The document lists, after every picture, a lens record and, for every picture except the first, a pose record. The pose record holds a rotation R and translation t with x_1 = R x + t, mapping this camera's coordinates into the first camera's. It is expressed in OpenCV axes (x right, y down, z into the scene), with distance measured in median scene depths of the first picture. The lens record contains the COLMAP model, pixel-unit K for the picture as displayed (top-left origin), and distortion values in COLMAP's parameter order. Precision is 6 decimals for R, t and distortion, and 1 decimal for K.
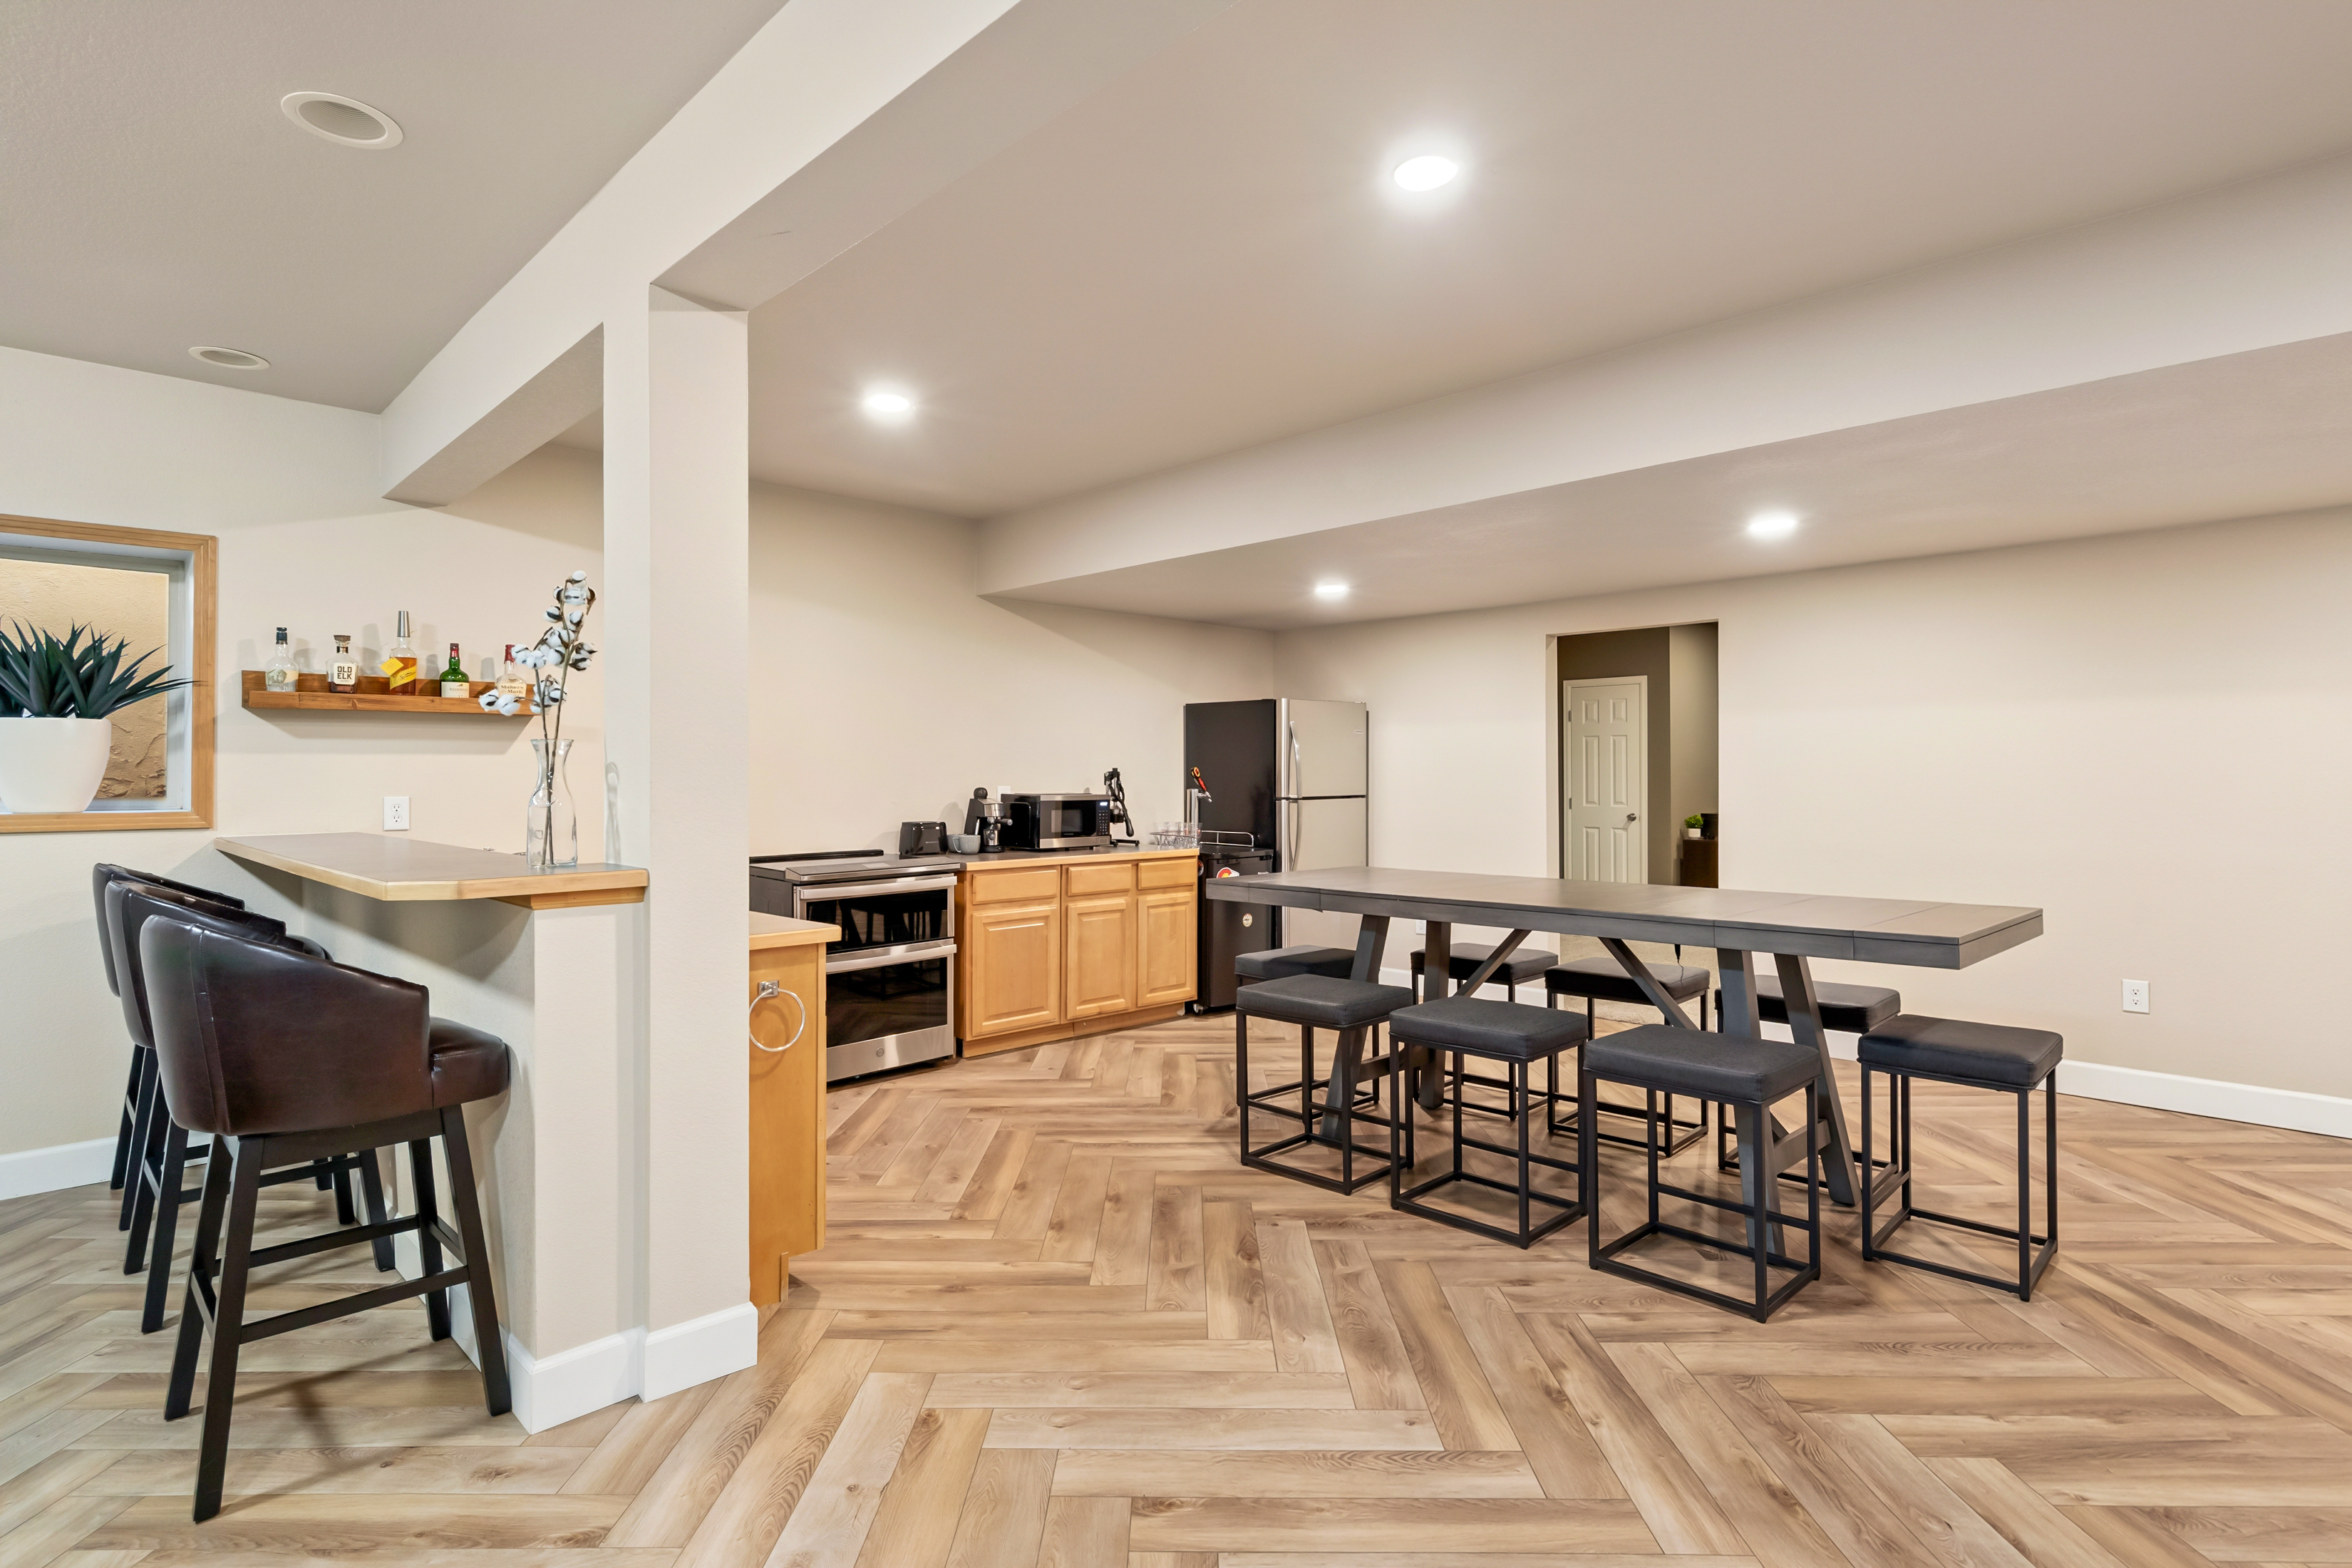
lens RADIAL K [[1174.5, 0, 1177.2], [0, 1174.5, 777.6], [0, 0, 1]] dist [0.004577, 0.001075]
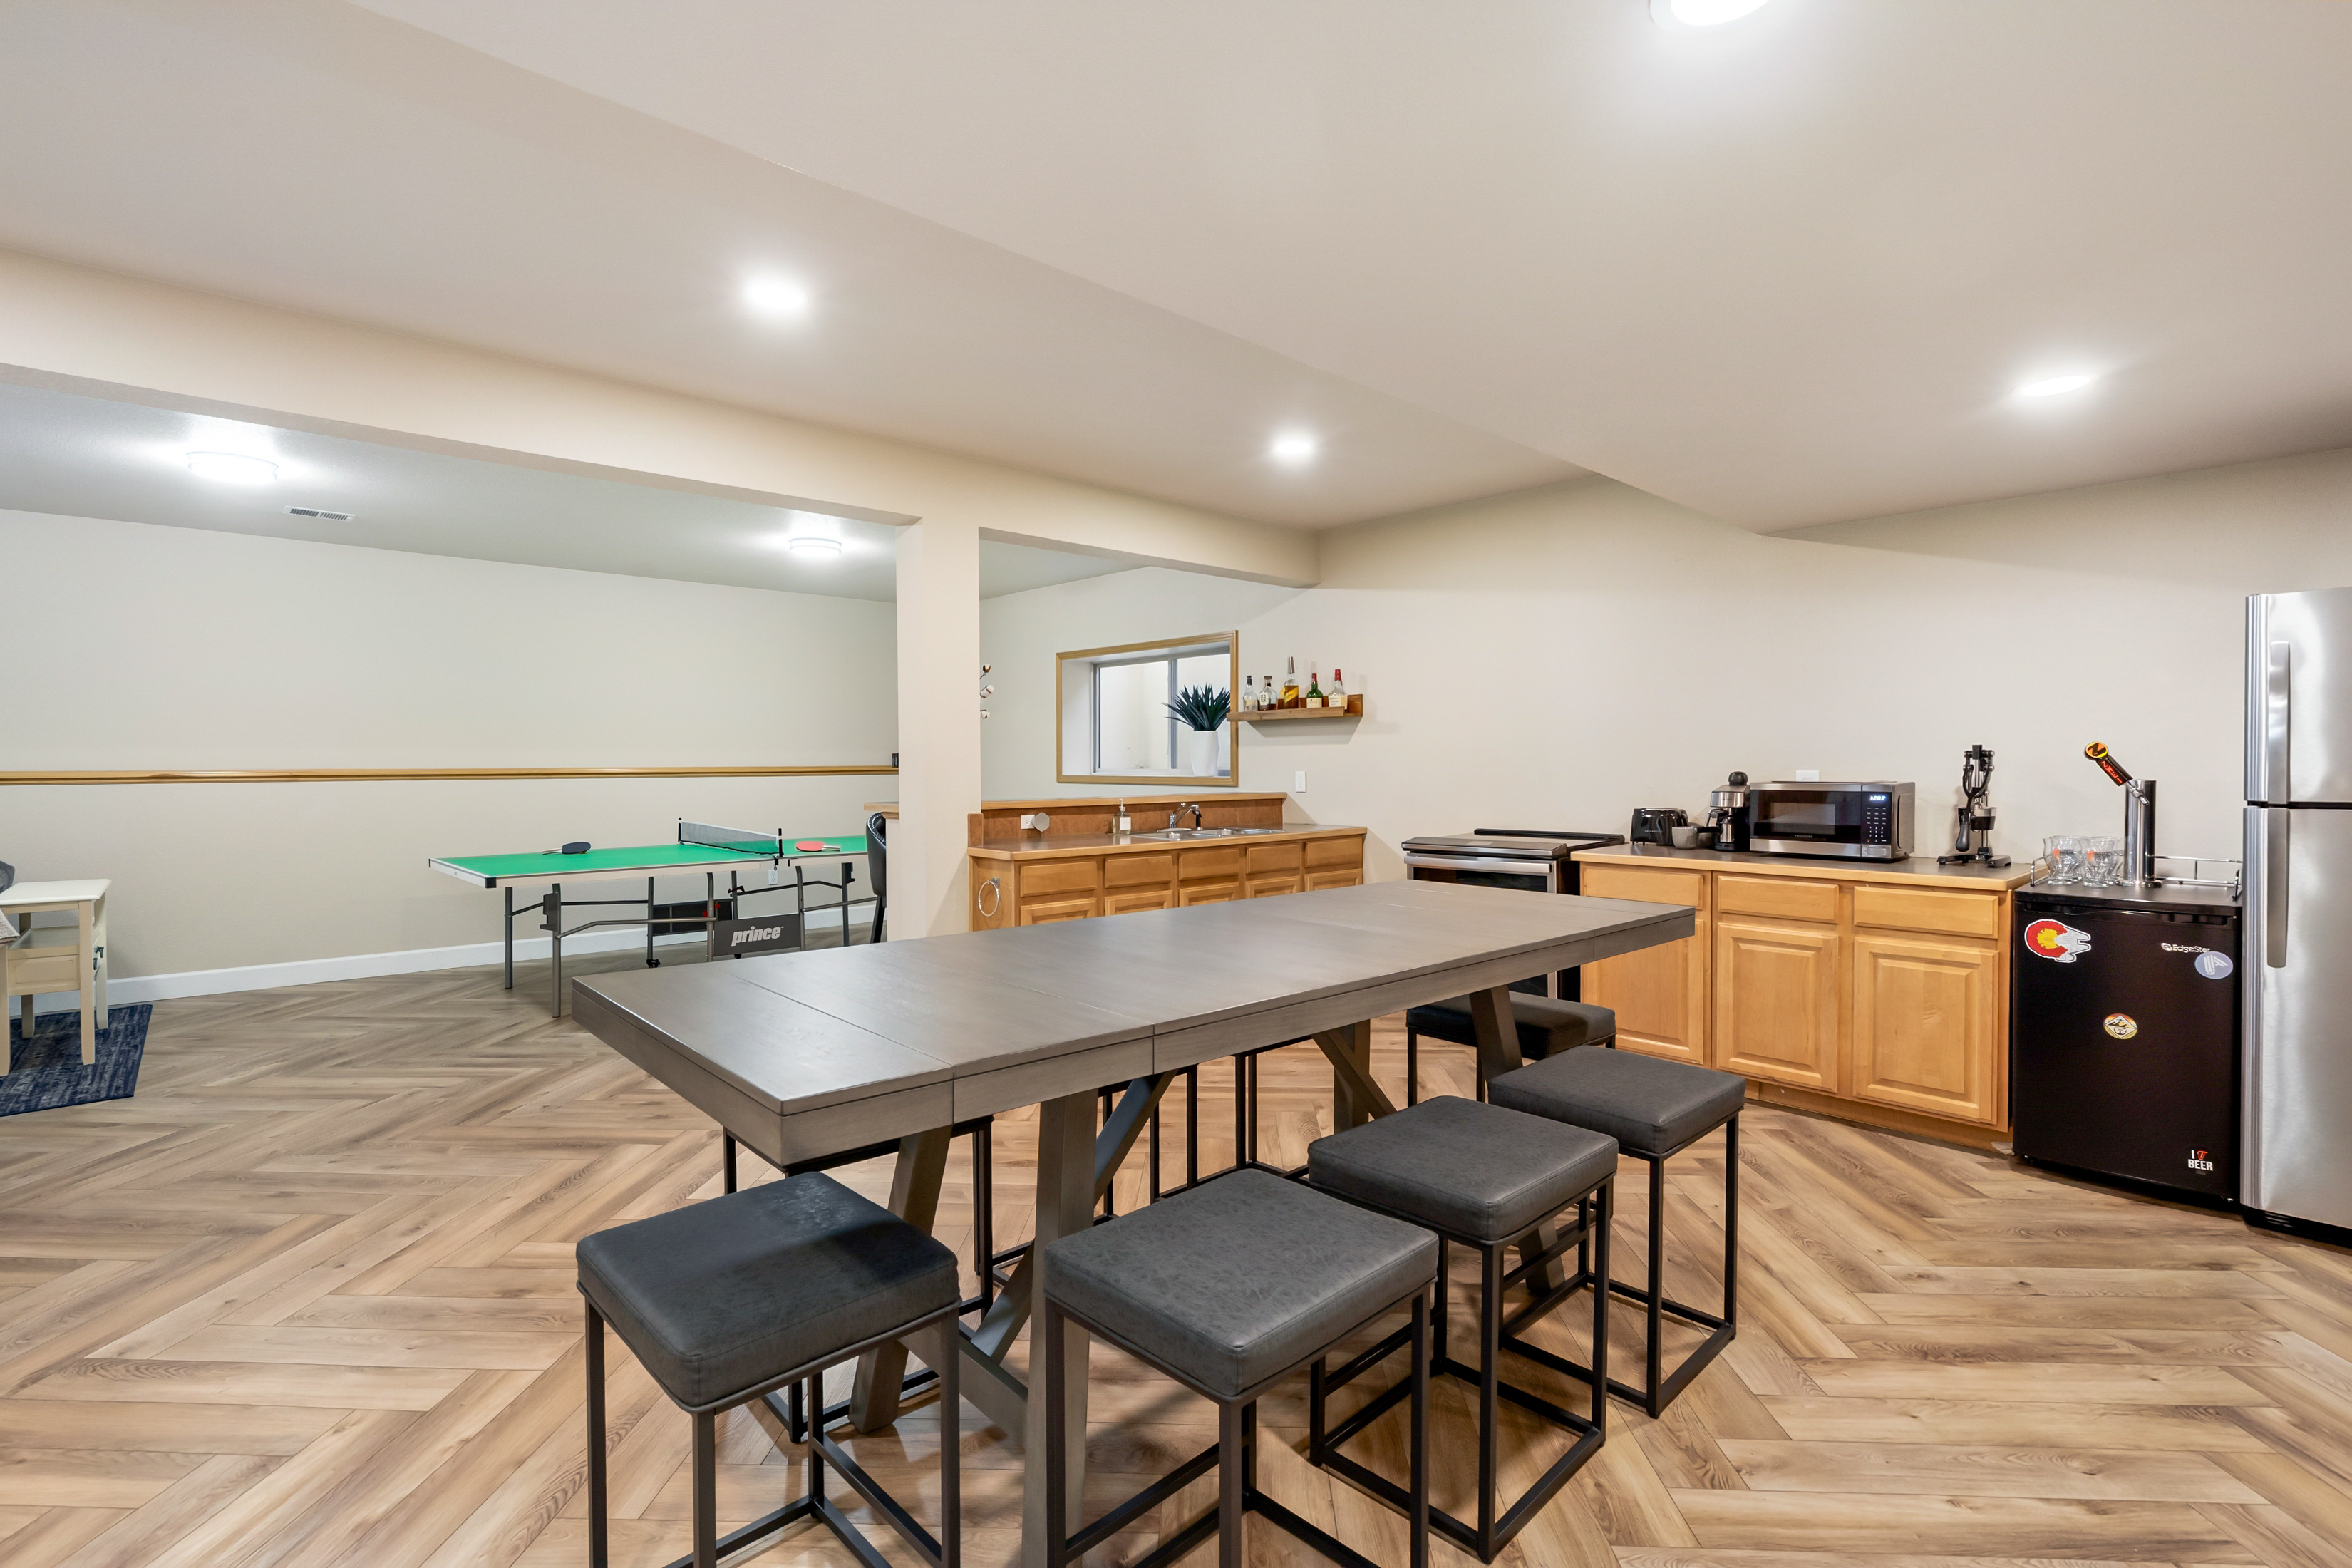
lens RADIAL K [[1073.2, 0, 1176.8], [0, 1073.2, 776.4], [0, 0, 1]] dist [-0.001416, -0.000239]
pose [[-0.027371, 0.019717, -0.999431, 0.829514], [0.001322, 0.999805, 0.019688, -0.005117], [0.999624, -0.000783, -0.027392, 0.867521]]
